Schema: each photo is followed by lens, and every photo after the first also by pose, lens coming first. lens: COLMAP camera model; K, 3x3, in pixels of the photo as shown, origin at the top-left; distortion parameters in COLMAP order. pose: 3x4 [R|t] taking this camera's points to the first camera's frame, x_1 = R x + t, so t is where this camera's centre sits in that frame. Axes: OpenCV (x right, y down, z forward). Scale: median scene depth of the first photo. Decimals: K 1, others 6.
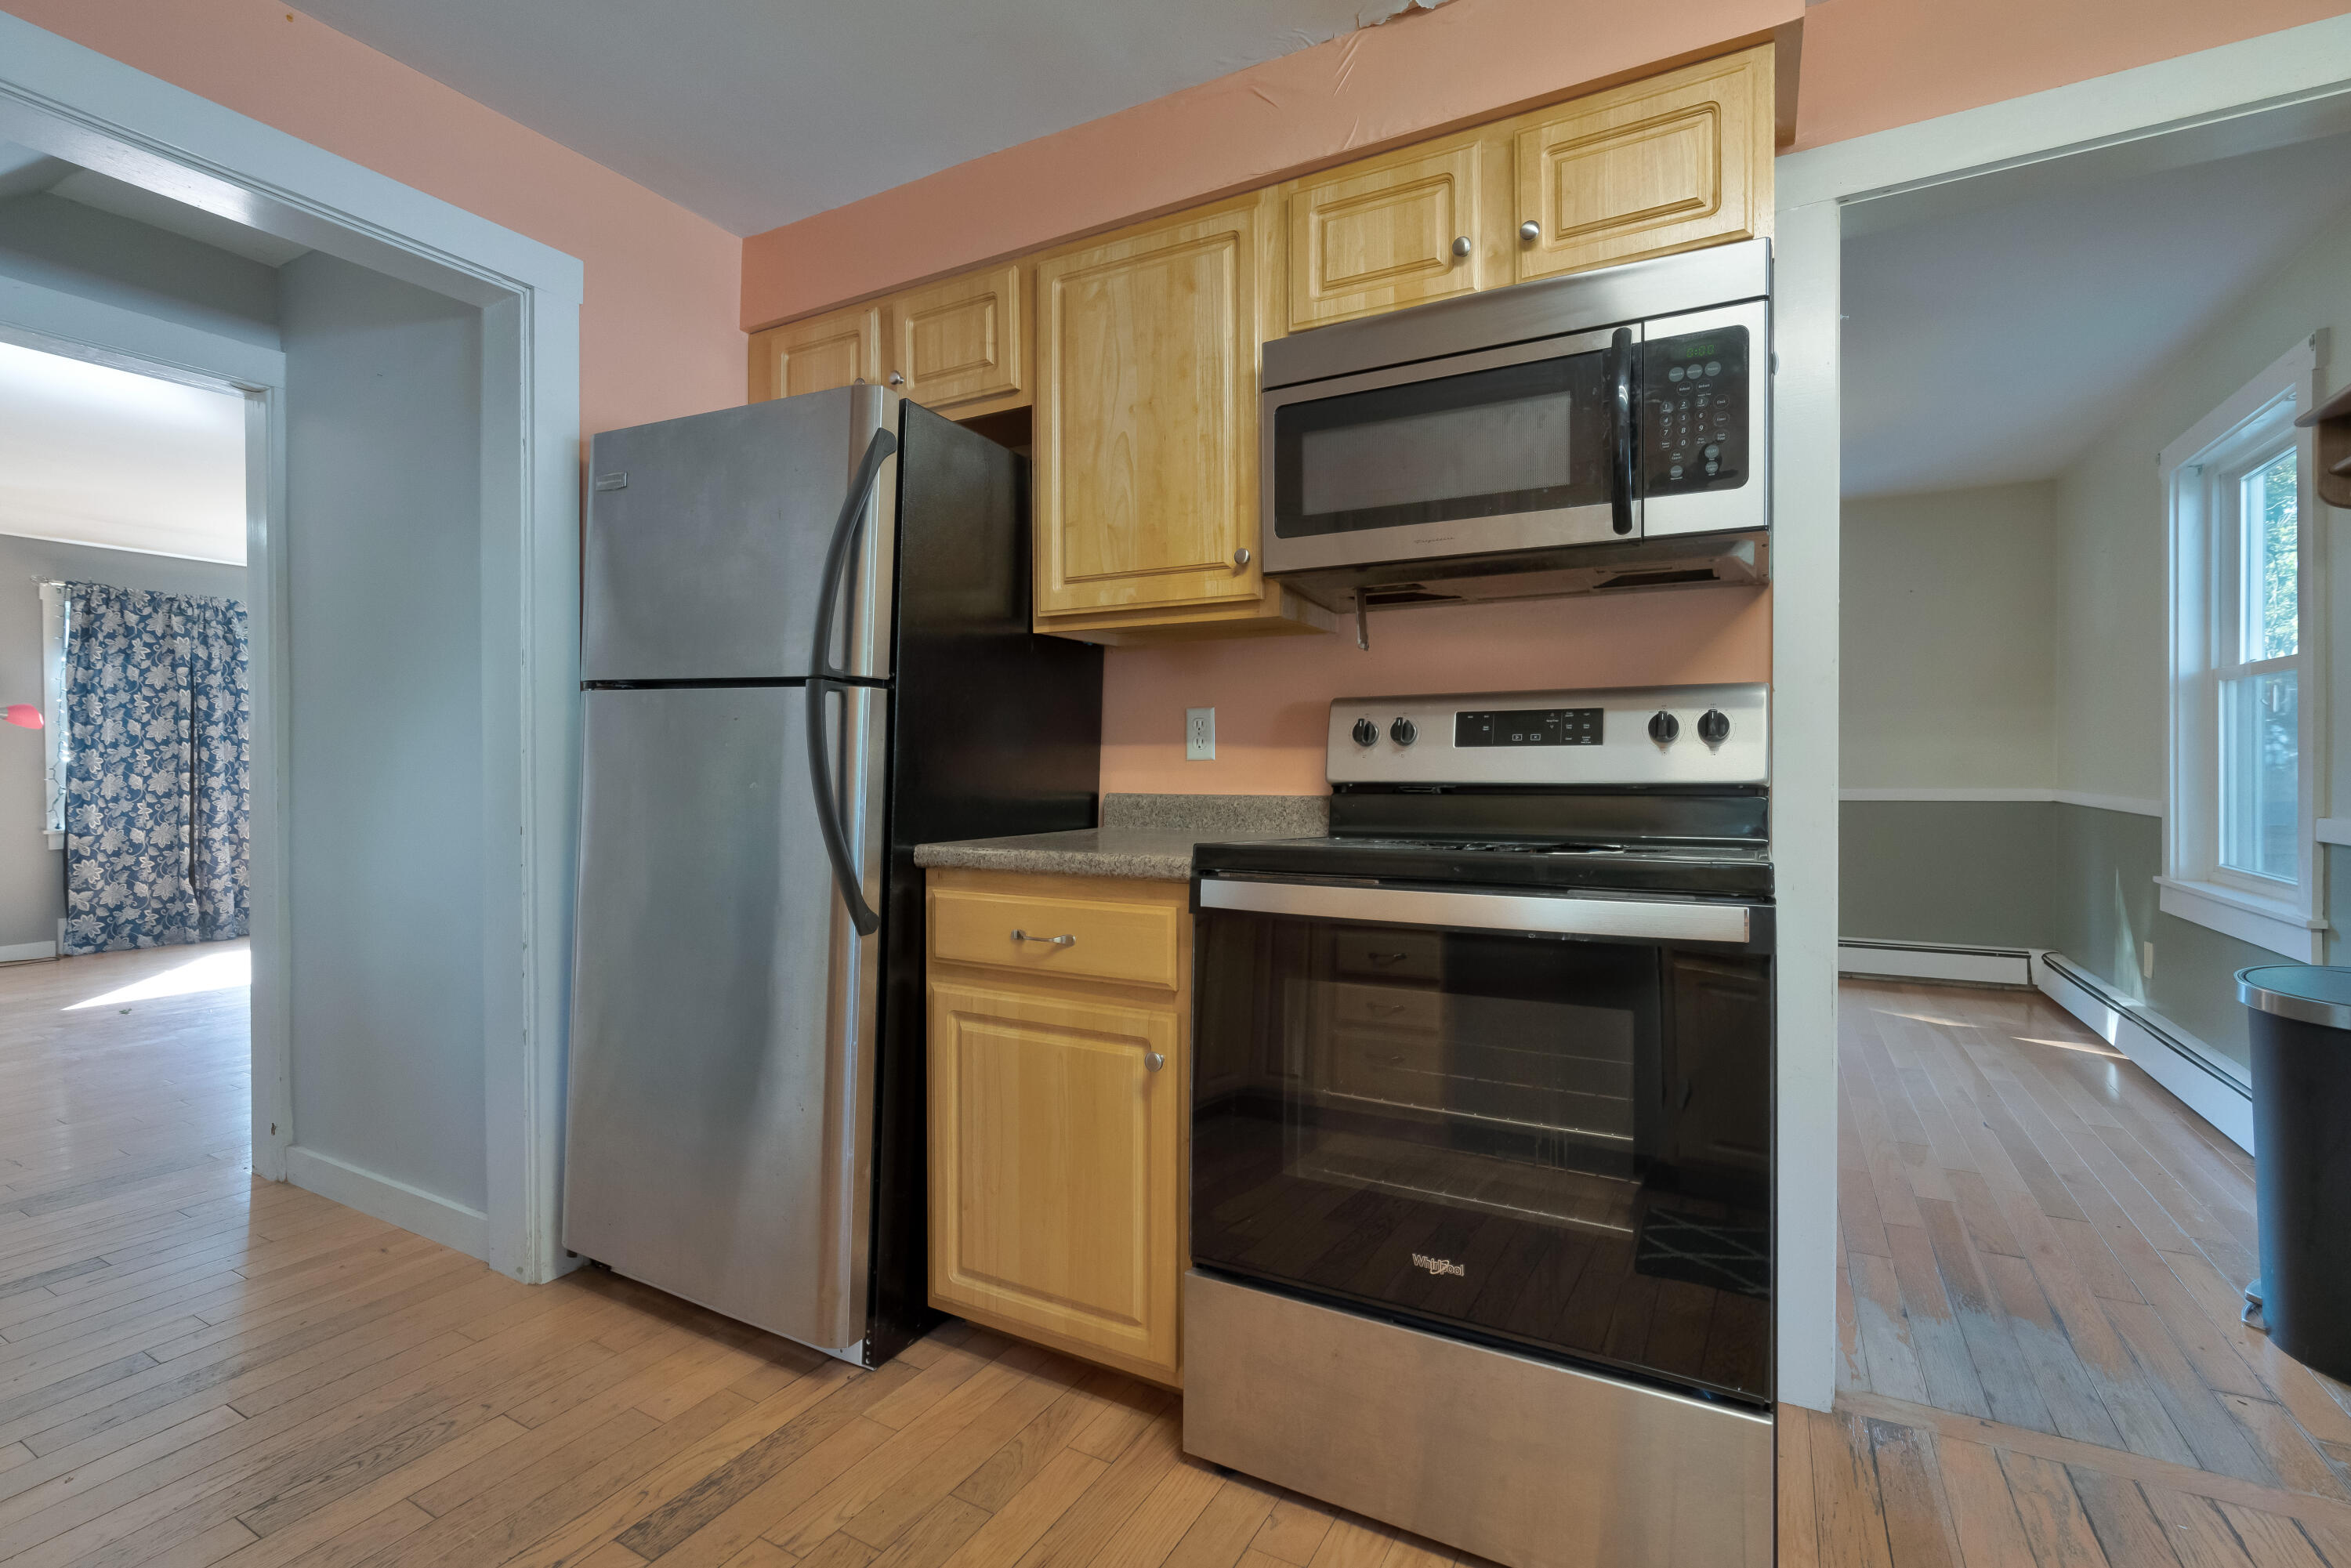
lens RADIAL K [[1055.9, 0, 1184.2], [0, 1055.9, 774.6], [0, 0, 1]] dist [-0.014590, 0.005531]
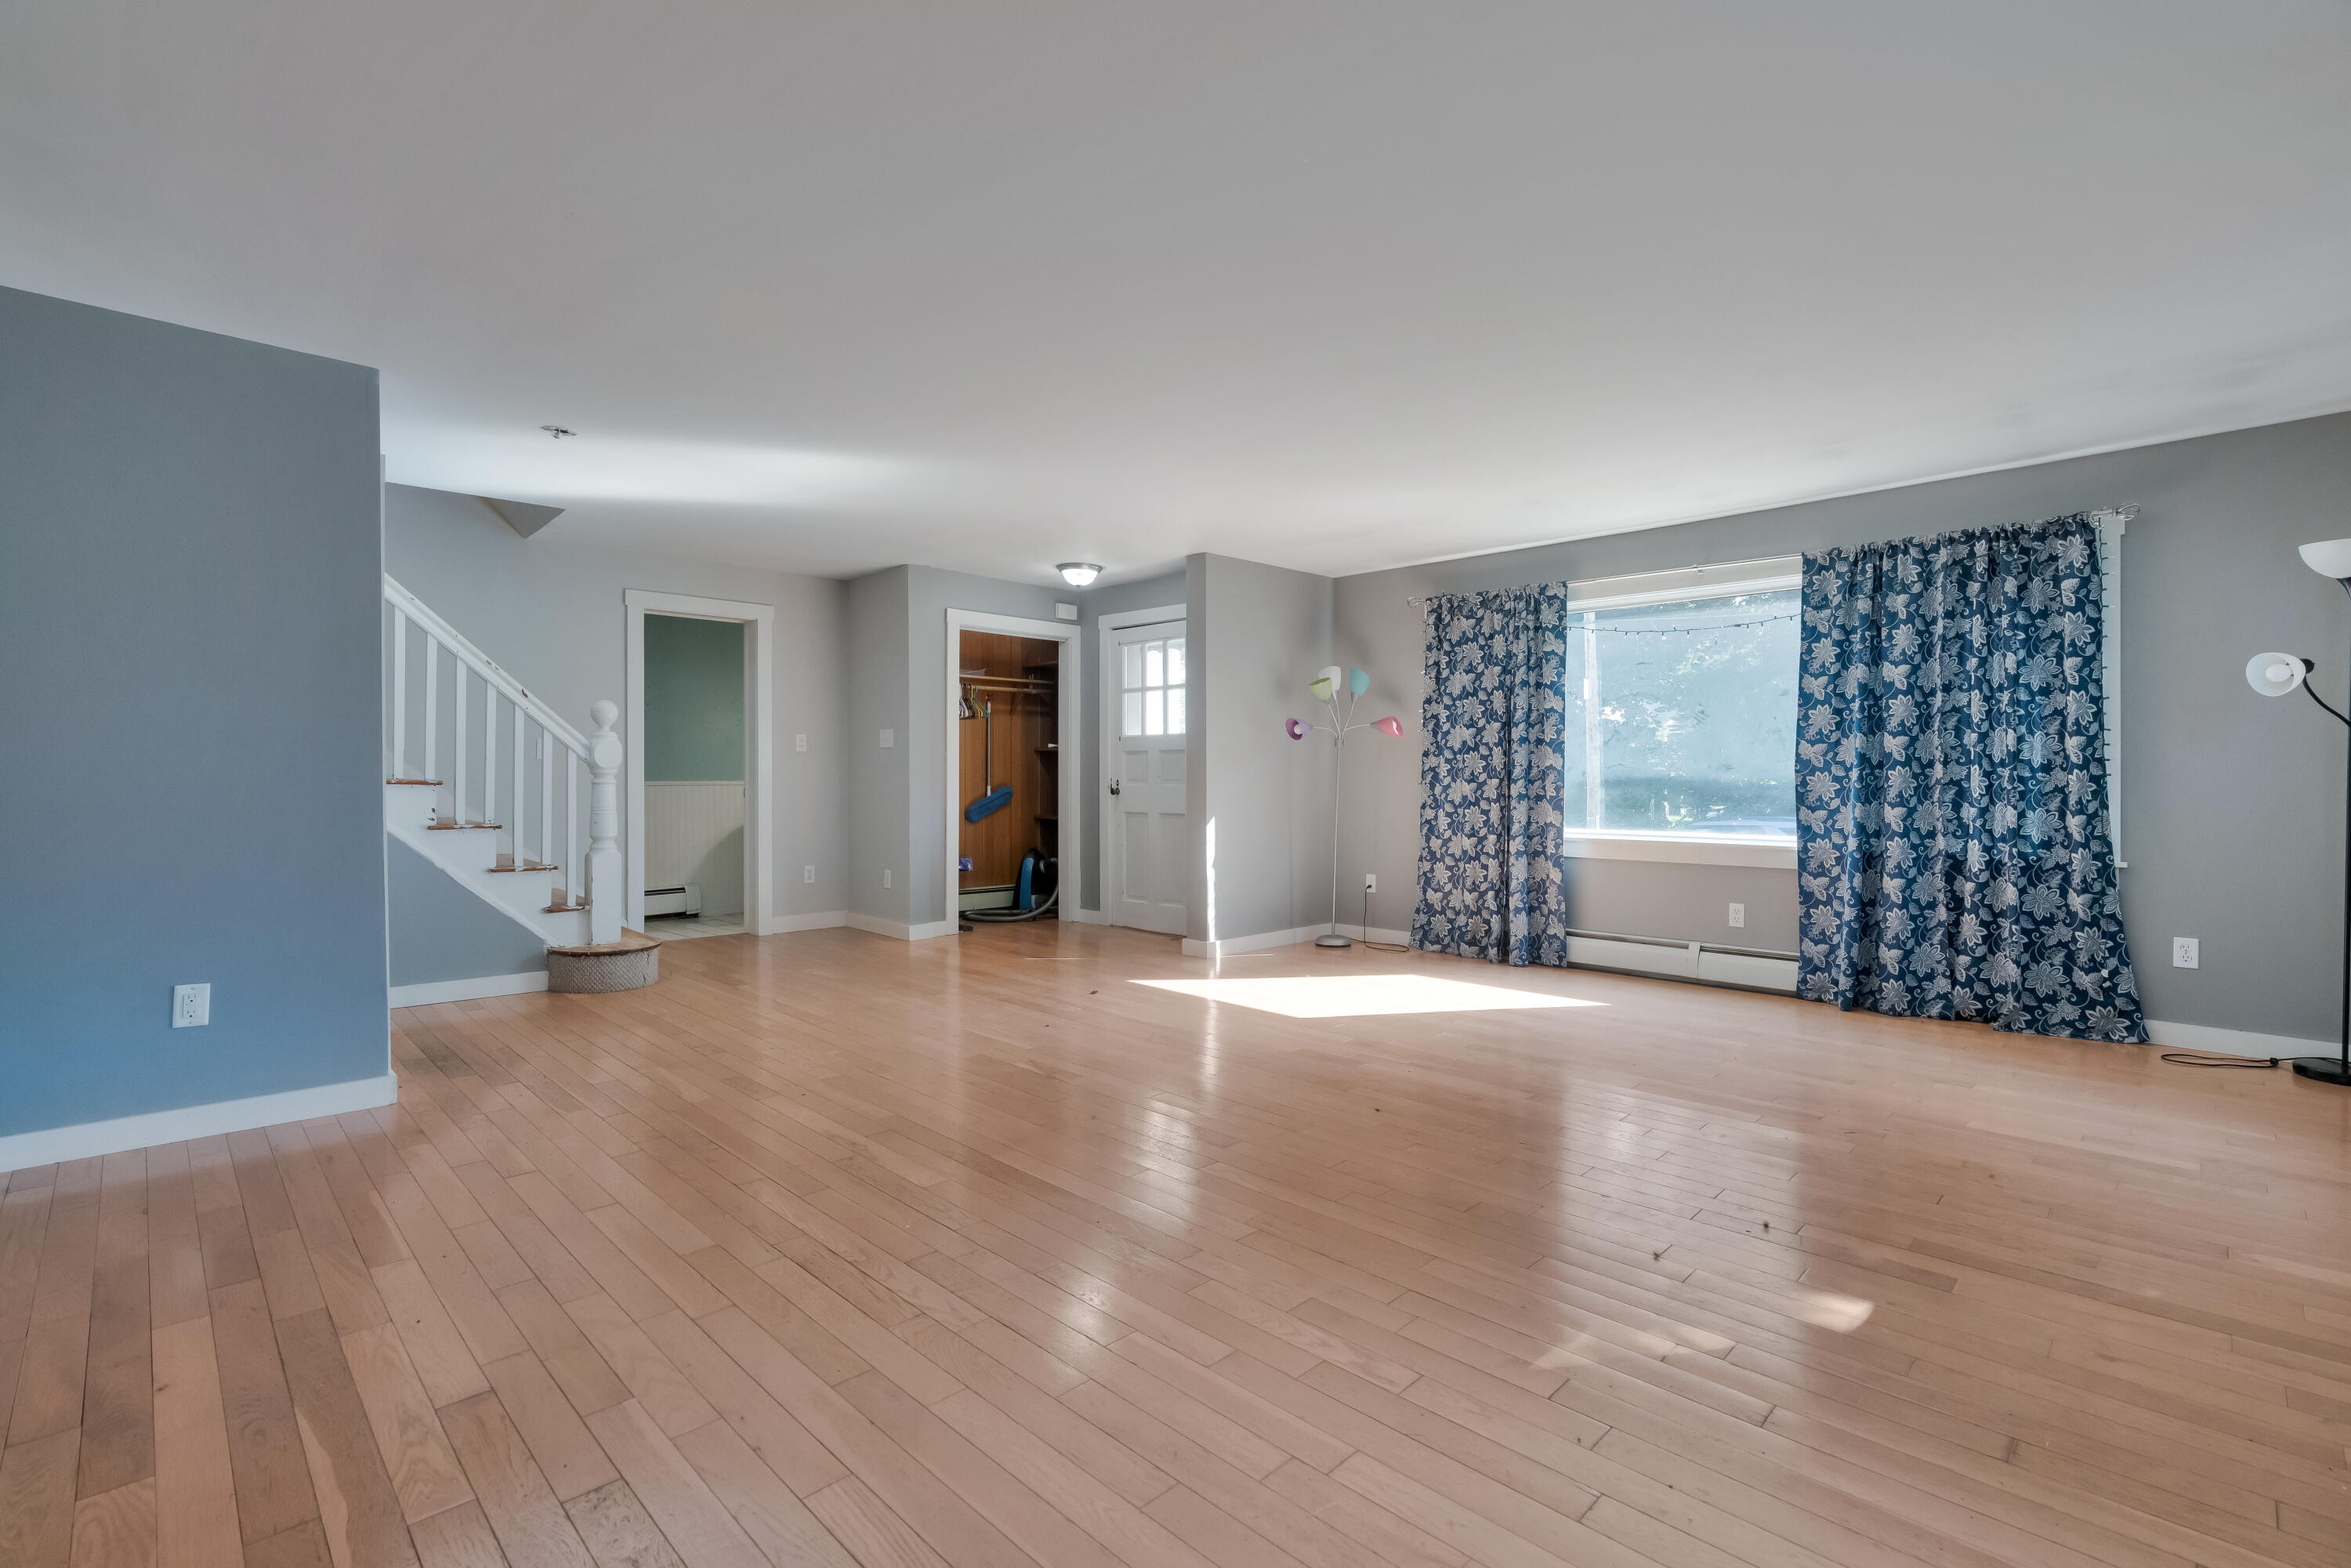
lens RADIAL K [[1055.9, 0, 1193.6], [0, 1055.9, 775.8], [0, 0, 1]] dist [-0.014590, 0.005531]
pose [[-0.268194, 0.003129, -0.963360, 0.093150], [-0.005961, 0.999970, 0.004907, -0.025700], [0.963346, 0.007059, -0.268167, 3.277041]]
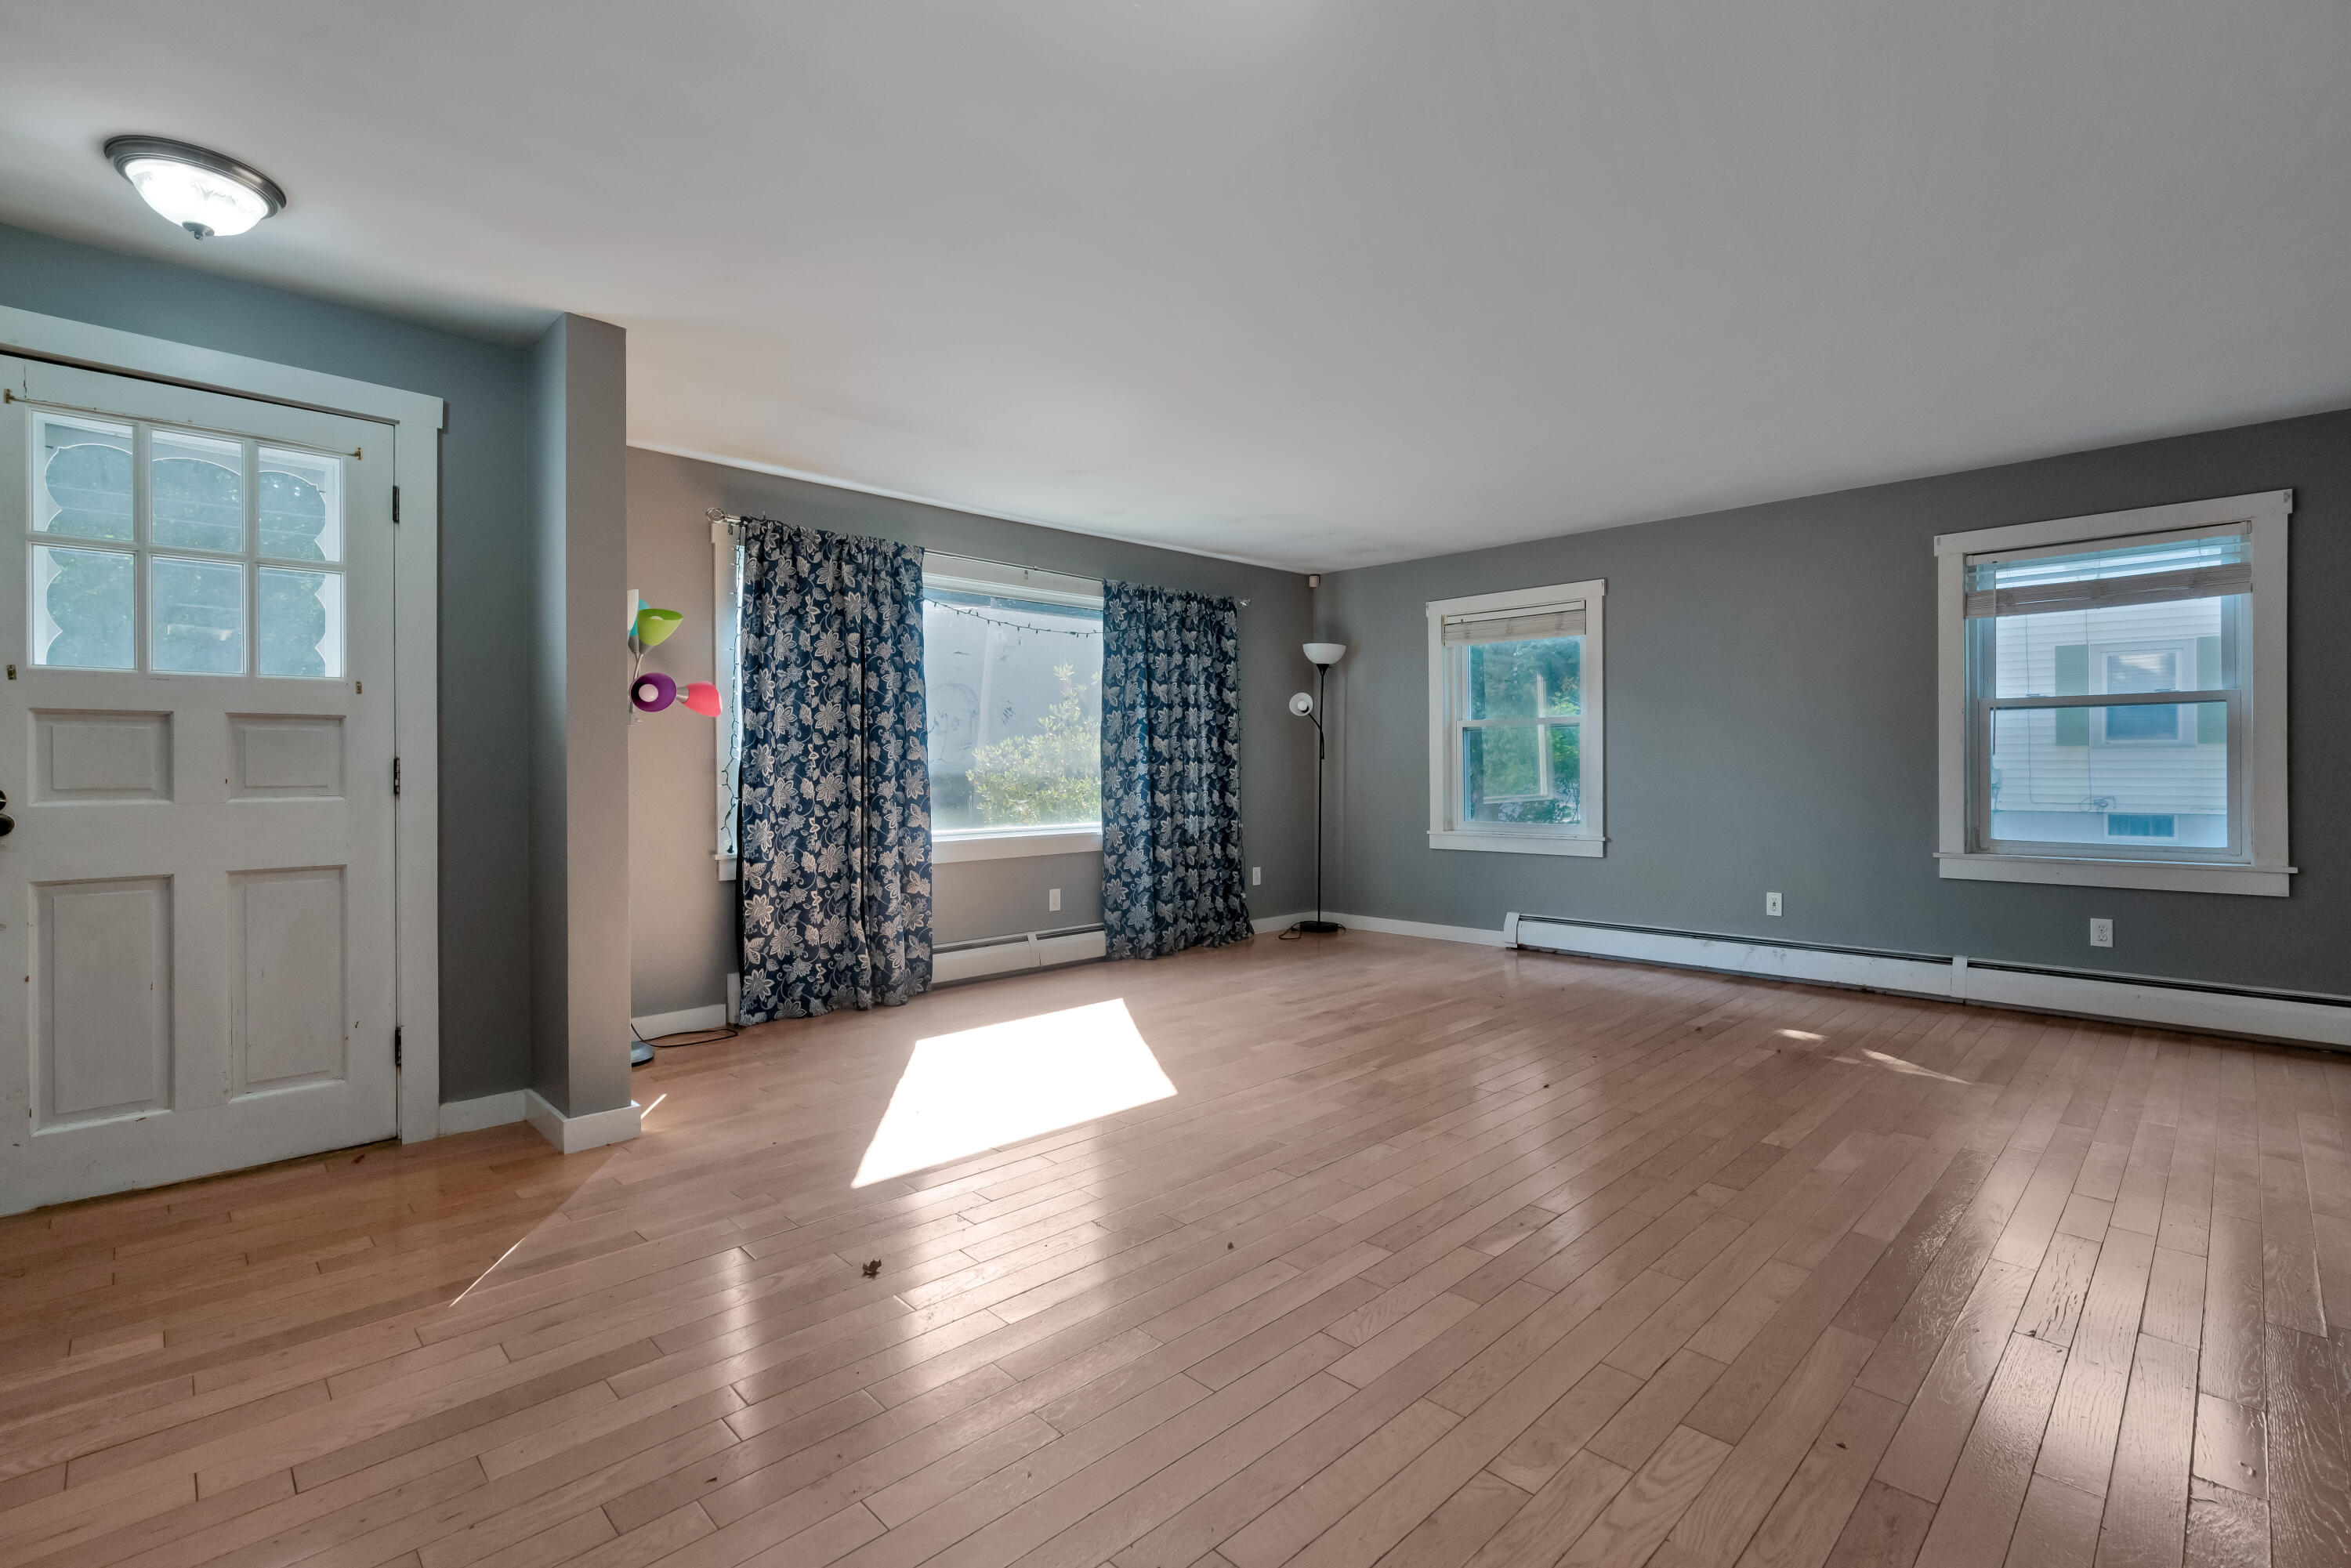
lens RADIAL K [[1055.9, 0, 1177.4], [0, 1055.9, 762.2], [0, 0, 1]] dist [-0.014590, 0.005531]
pose [[0.958930, -0.000112, -0.283641, -1.744350], [-0.002420, 0.999960, -0.008576, -0.019624], [0.283631, 0.008910, 0.958892, 1.168087]]
